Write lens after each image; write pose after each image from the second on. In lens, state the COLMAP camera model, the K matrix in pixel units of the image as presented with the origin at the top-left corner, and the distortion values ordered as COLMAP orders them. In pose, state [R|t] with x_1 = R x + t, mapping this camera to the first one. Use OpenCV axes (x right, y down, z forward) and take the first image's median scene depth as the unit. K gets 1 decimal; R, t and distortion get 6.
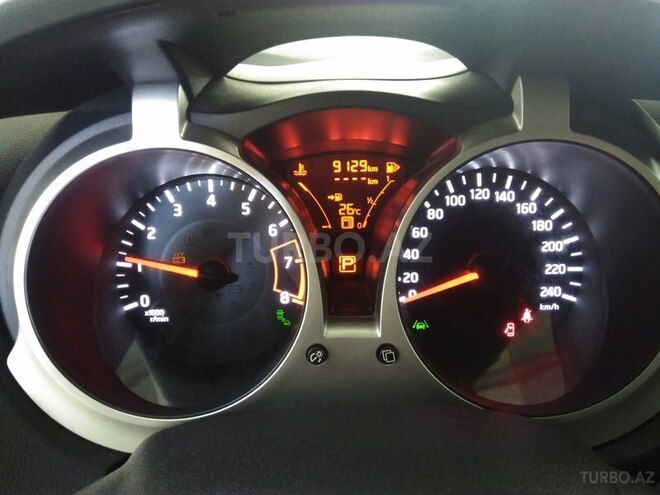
lens RADIAL K [[563.2, 0, 330.0], [0, 563.2, 247.5], [0, 0, 1]] dist [0.064197, -0.001660]
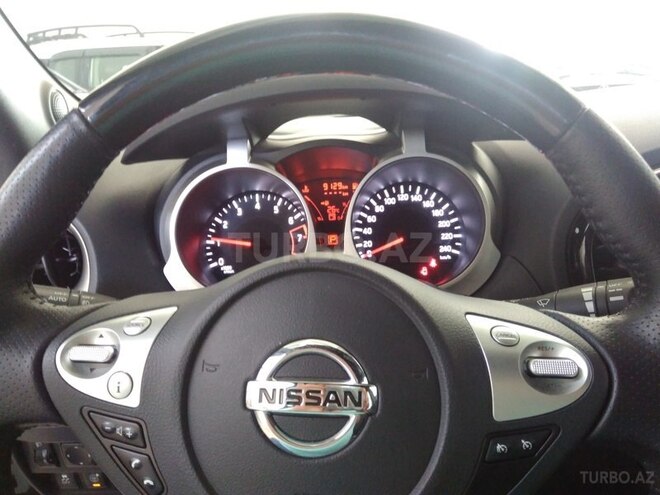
lens RADIAL K [[563.2, 0, 330.0], [0, 563.2, 247.5], [0, 0, 1]] dist [0.064197, -0.001660]
pose [[0.999222, -0.032741, -0.022010, 0.062154], [0.028445, 0.984494, -0.173095, 0.375554], [0.027336, 0.172334, 0.984659, -0.781398]]
